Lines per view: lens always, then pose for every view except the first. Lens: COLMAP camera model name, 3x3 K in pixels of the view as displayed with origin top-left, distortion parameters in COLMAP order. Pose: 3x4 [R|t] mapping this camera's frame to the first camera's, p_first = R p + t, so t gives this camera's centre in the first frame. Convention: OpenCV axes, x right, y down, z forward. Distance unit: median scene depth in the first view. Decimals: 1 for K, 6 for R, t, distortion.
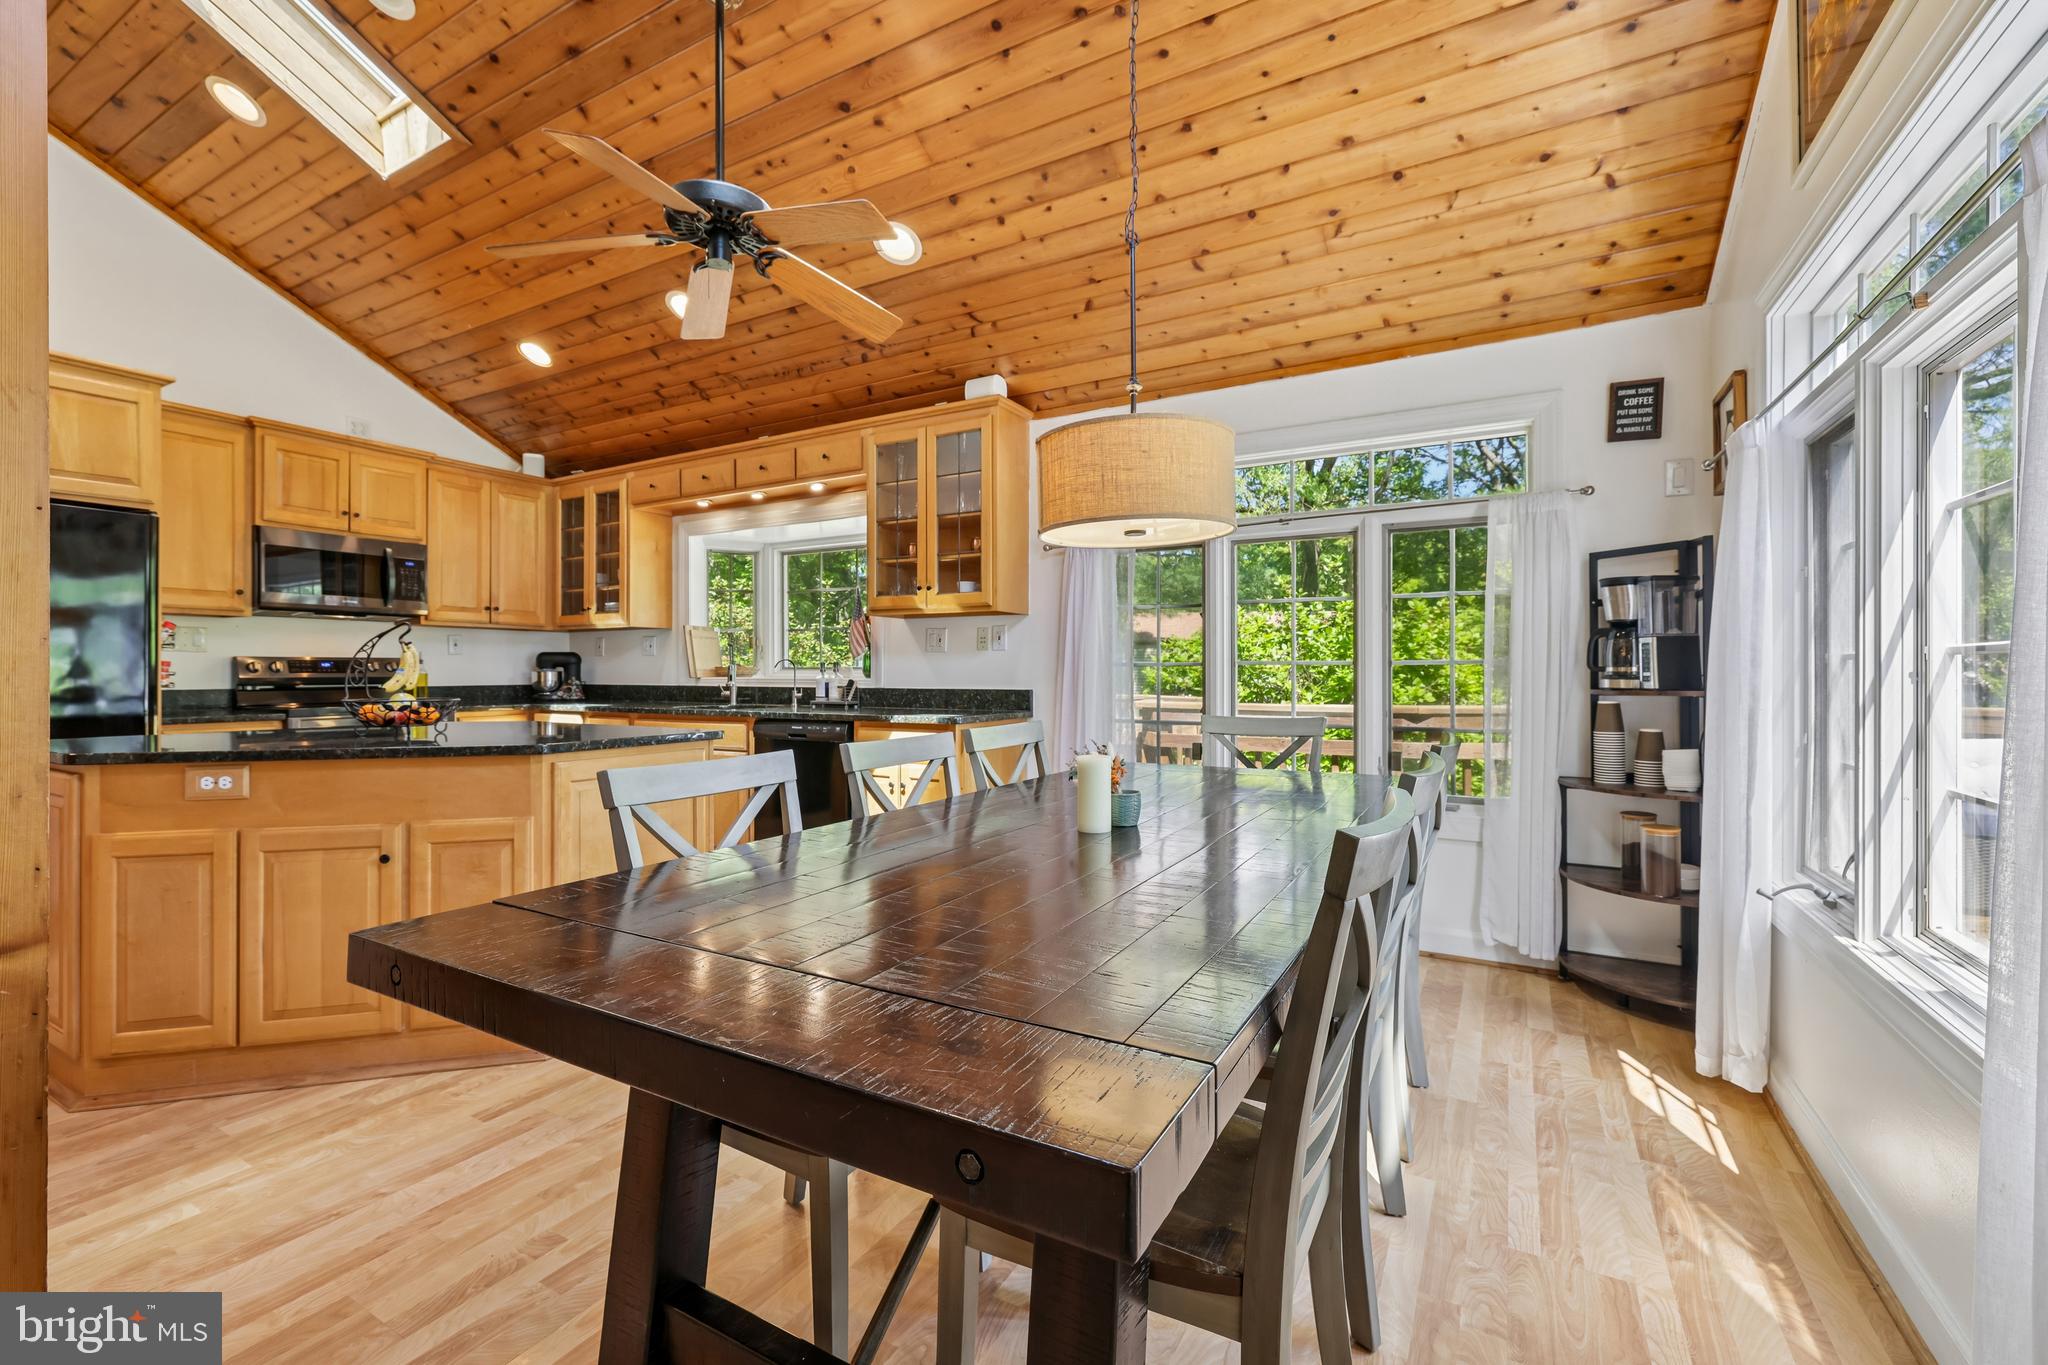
lens RADIAL K [[865.5, 0, 1020.8], [0, 865.5, 674.4], [0, 0, 1]] dist [-0.001471, 0.001367]
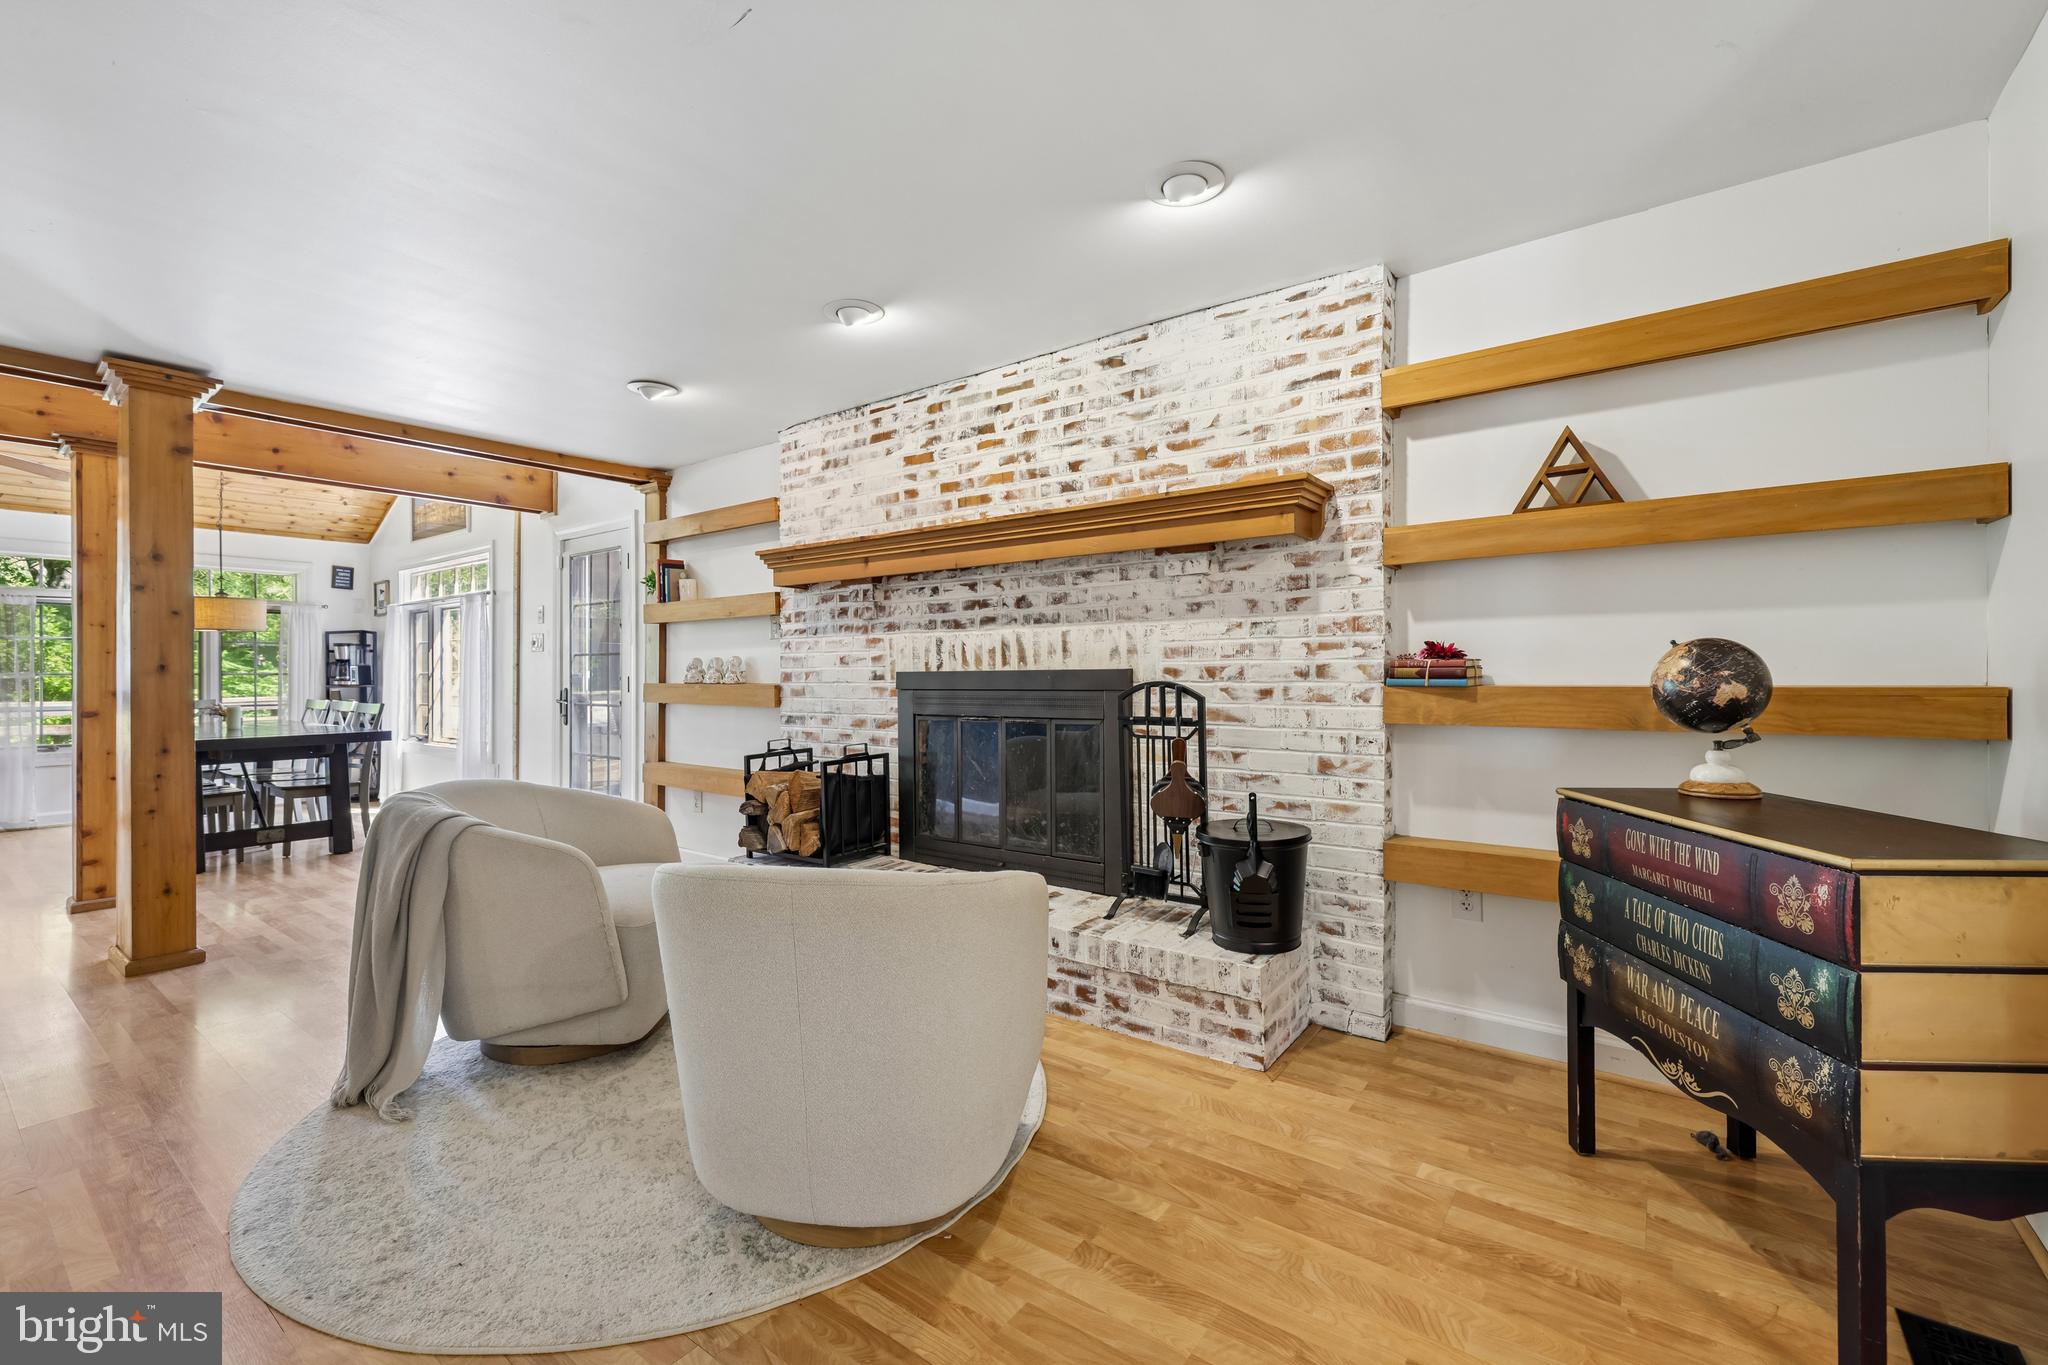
lens RADIAL K [[865.5, 0, 1020.4], [0, 865.5, 677.6], [0, 0, 1]] dist [-0.001471, 0.001367]
pose [[0.123642, -0.001741, 0.992325, -1.183296], [0.005362, 0.999985, 0.001086, 0.002010], [-0.992312, 0.005186, 0.123649, -0.980244]]
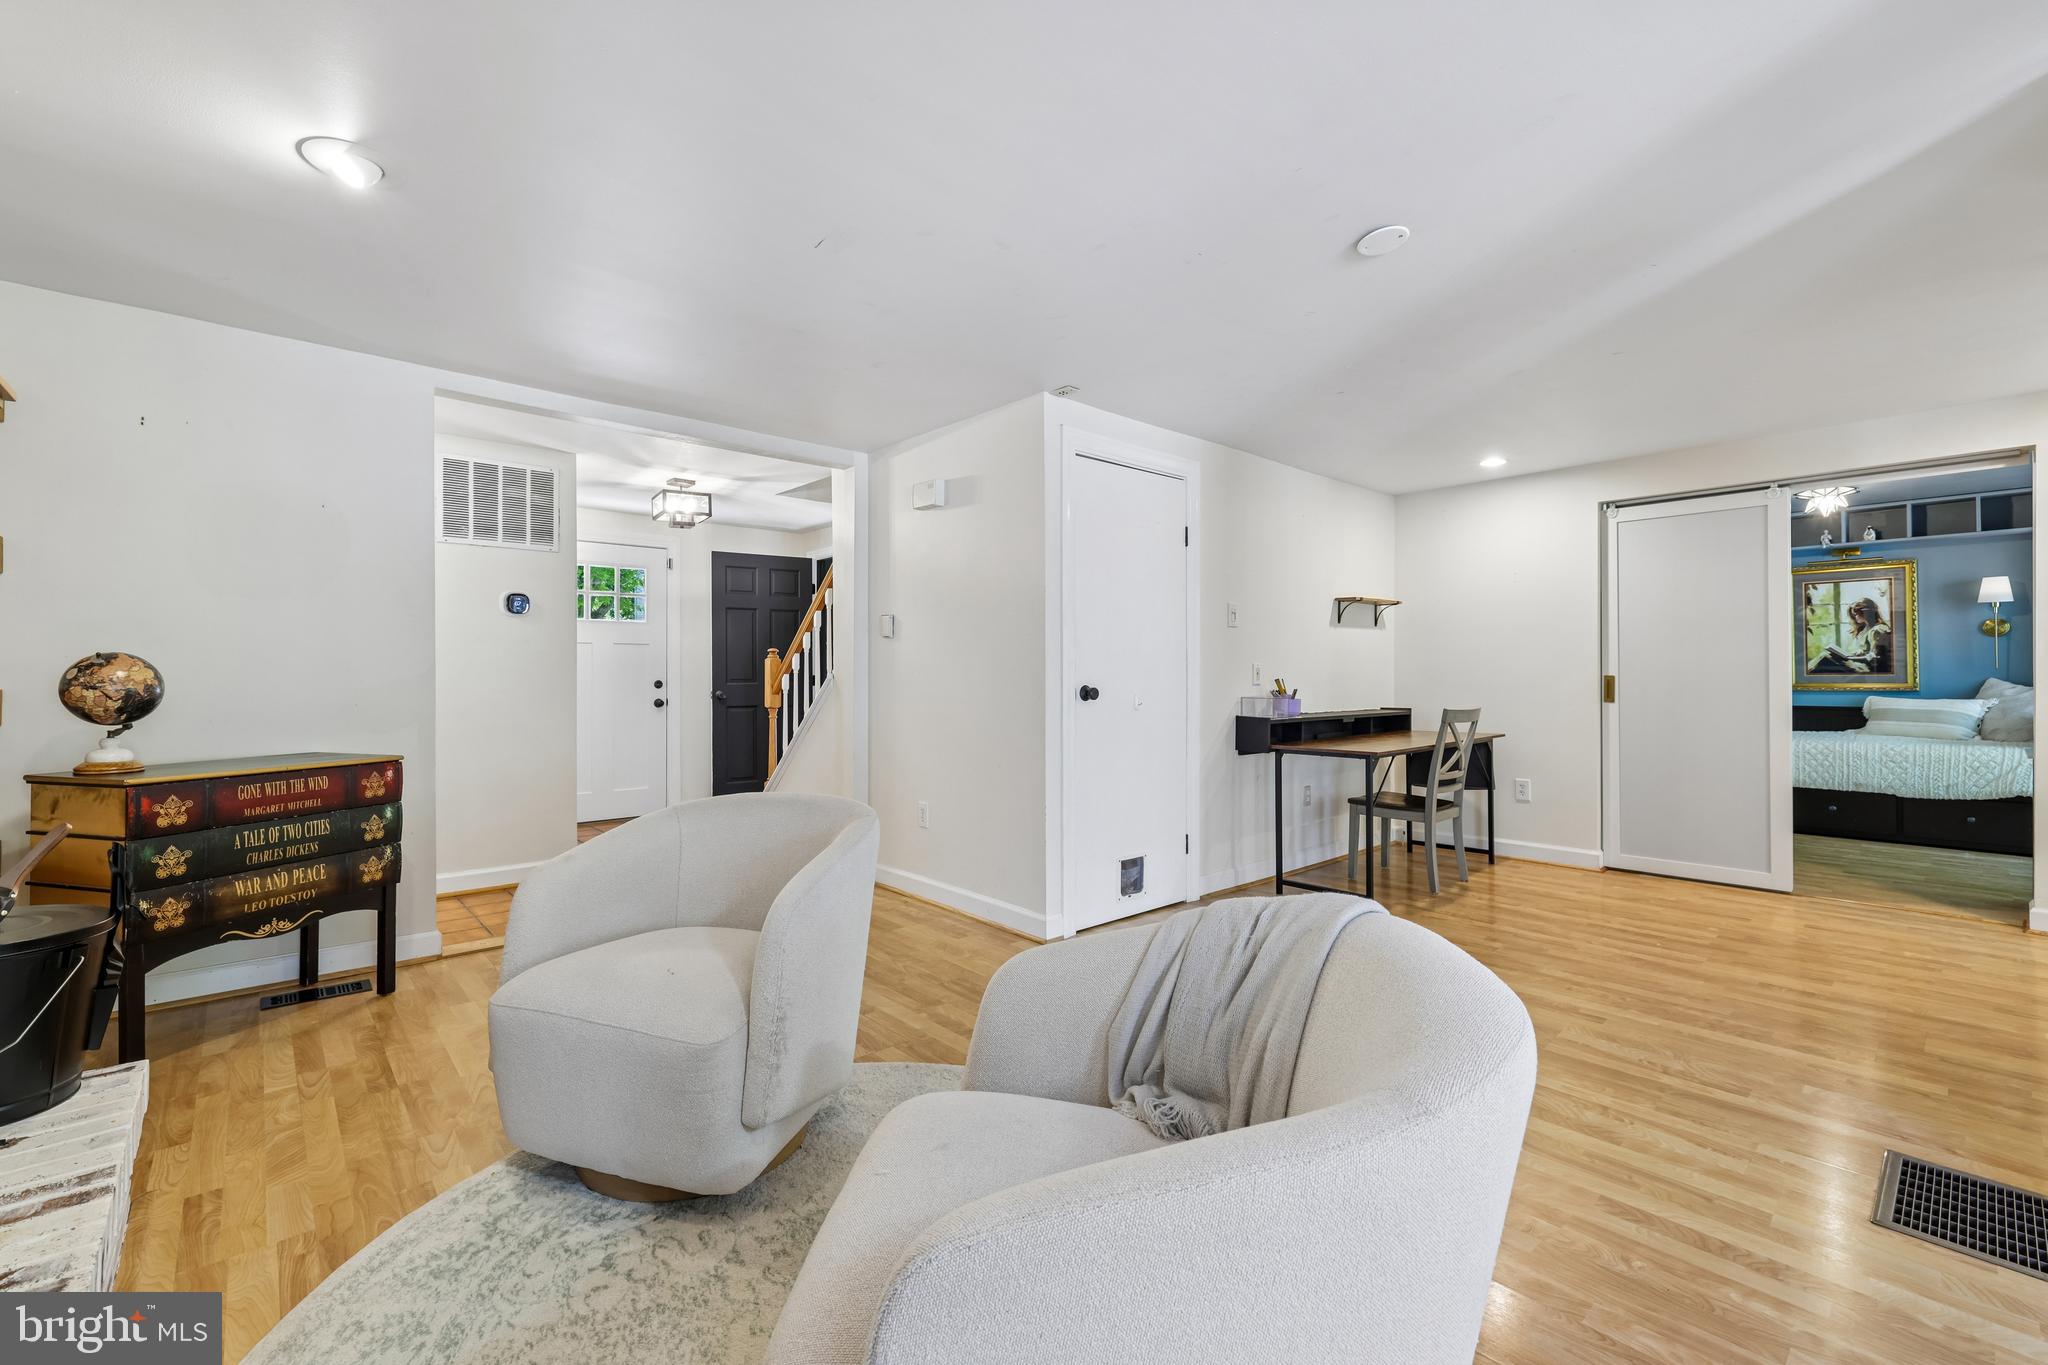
lens RADIAL K [[865.5, 0, 1014.7], [0, 865.5, 667.7], [0, 0, 1]] dist [-0.001471, 0.001367]
pose [[-0.318770, -0.008549, -0.947794, -0.322142], [0.000375, 0.999958, -0.009145, -0.000426], [0.947832, -0.003271, -0.318754, -0.507361]]
